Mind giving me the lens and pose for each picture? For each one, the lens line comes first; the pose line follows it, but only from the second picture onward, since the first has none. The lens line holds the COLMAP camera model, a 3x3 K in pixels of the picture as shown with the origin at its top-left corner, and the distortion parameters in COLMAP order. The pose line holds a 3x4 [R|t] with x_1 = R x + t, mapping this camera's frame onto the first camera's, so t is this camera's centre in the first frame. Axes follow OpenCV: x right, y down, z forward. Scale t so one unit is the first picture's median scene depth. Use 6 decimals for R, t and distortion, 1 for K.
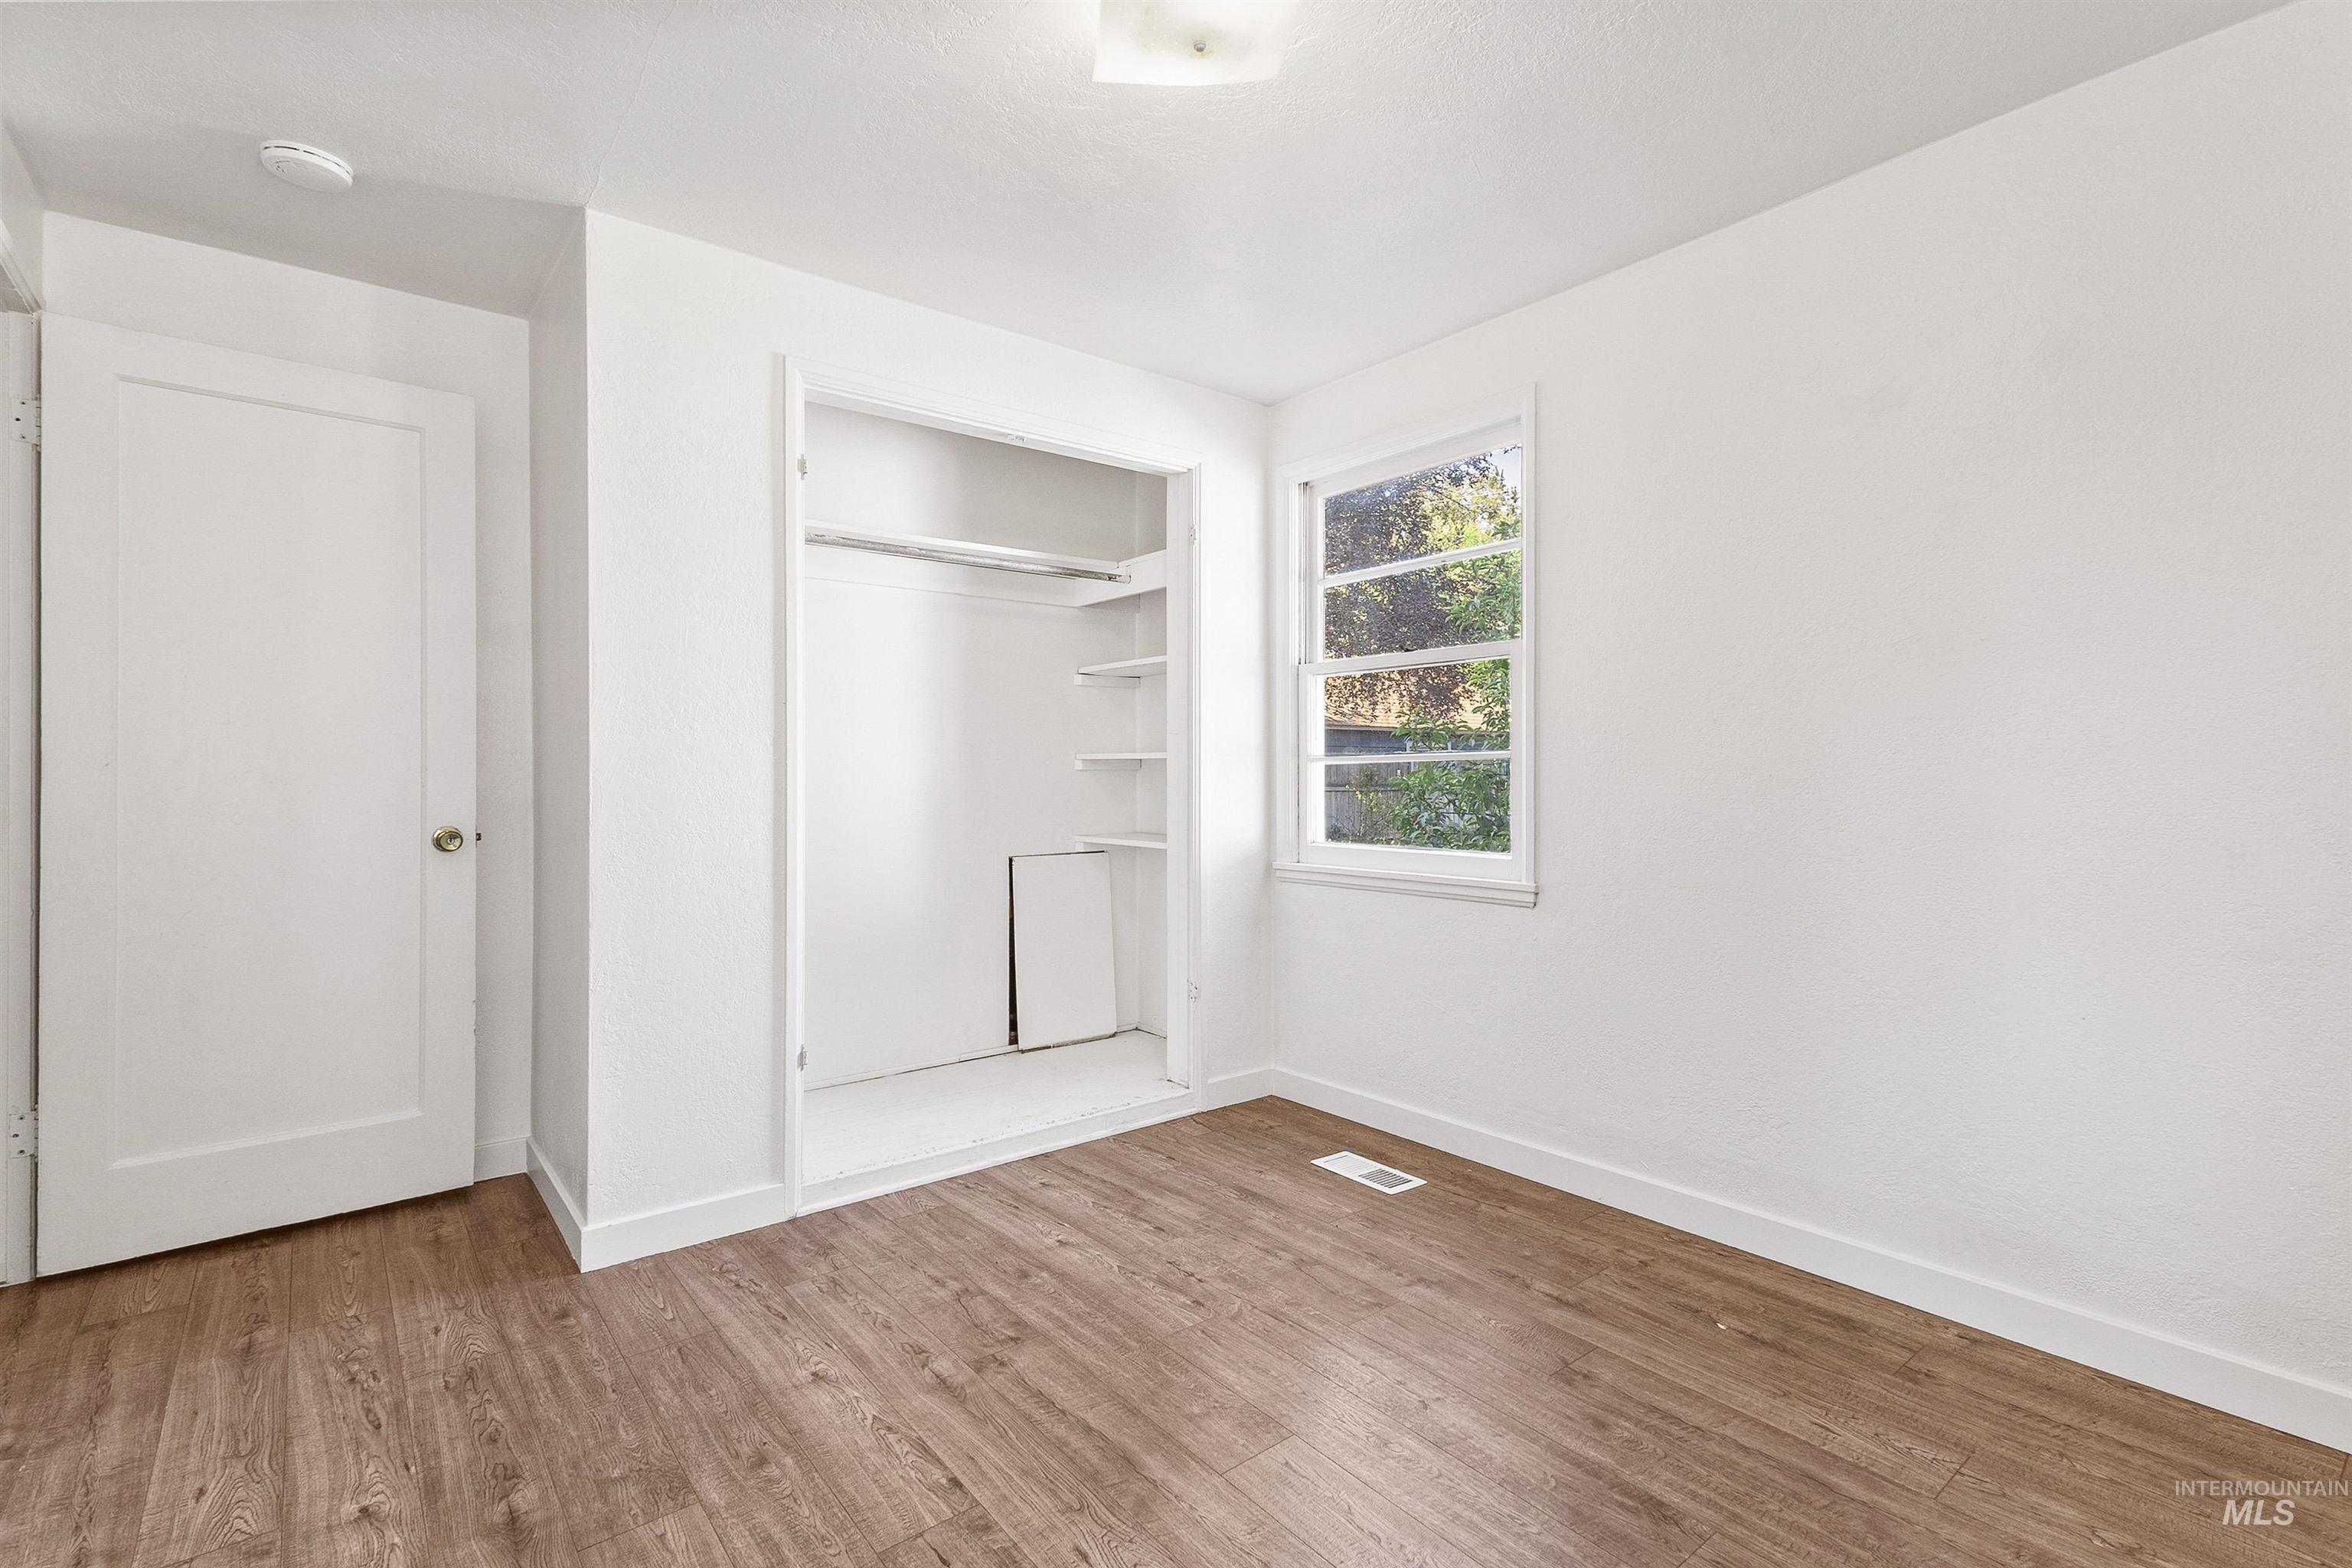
lens RADIAL K [[1097.7, 0, 1176.0], [0, 1097.7, 784.0], [0, 0, 1]] dist [0.015002, -0.000258]
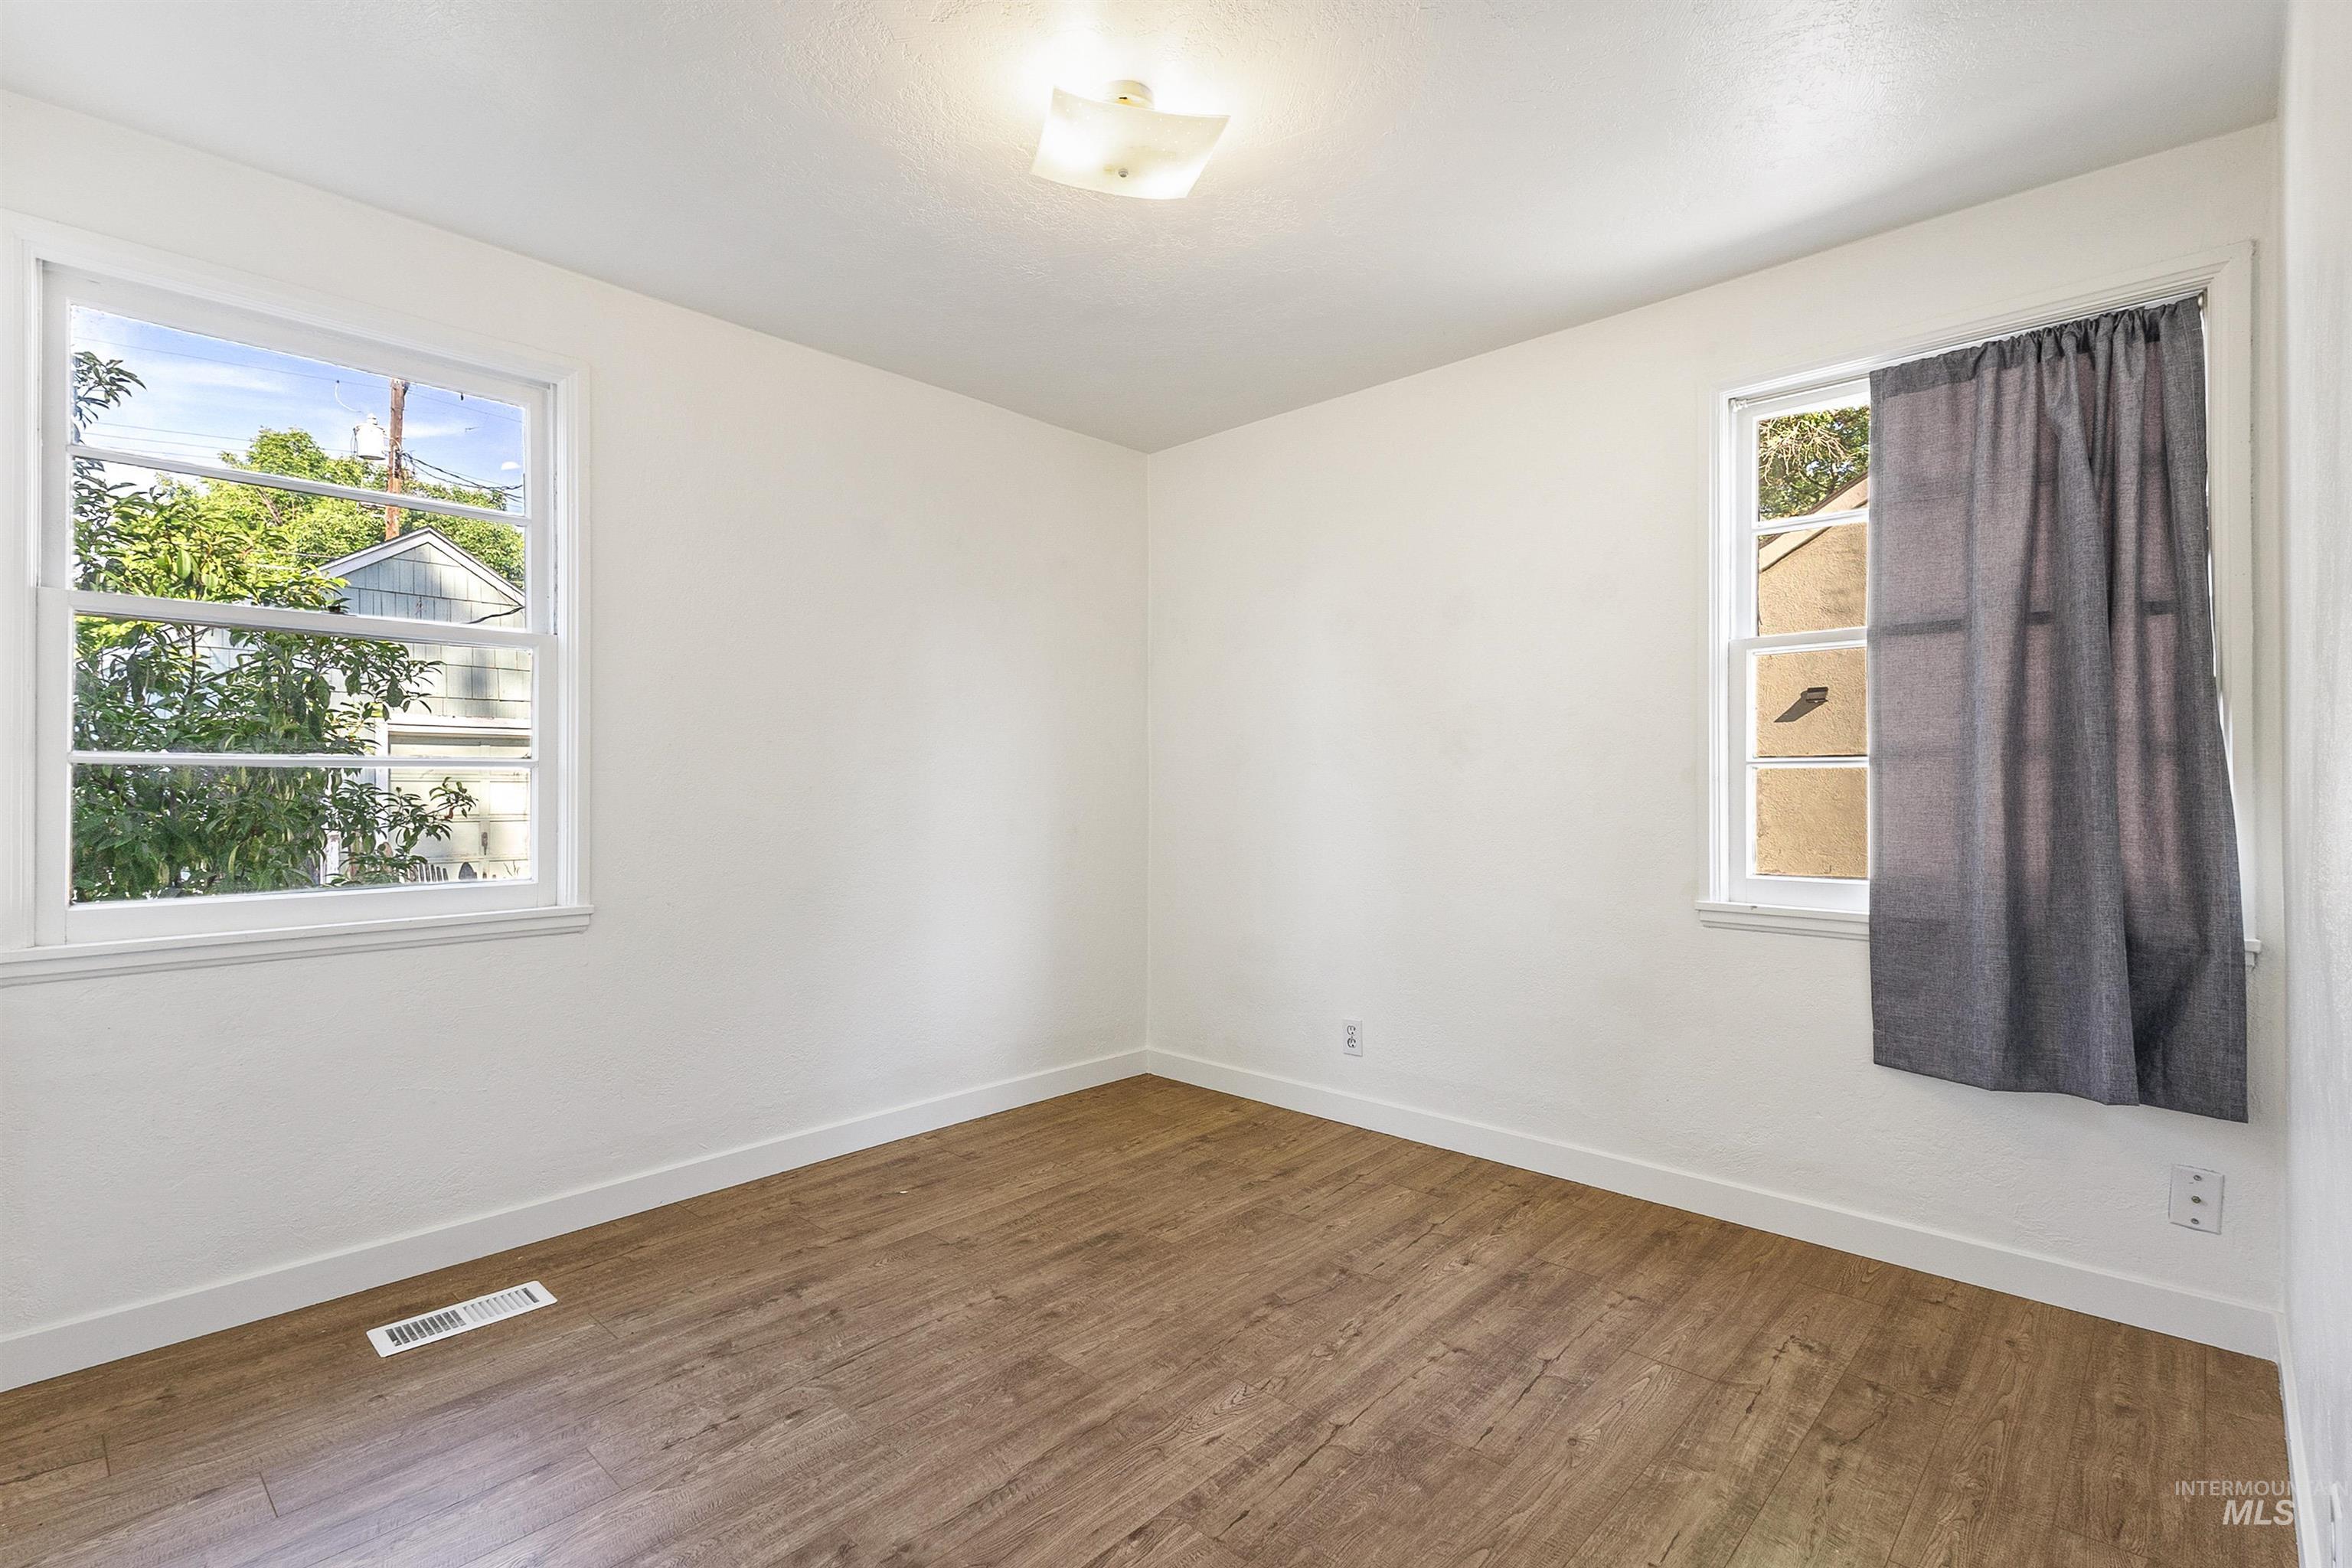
lens RADIAL K [[1097.7, 0, 1176.0], [0, 1097.7, 784.0], [0, 0, 1]] dist [0.015002, -0.000258]
pose [[-0.191880, 0.004585, 0.981408, -0.670765], [-0.002947, 0.999982, -0.005248, -0.008303], [-0.981414, -0.003899, -0.191863, 0.683039]]
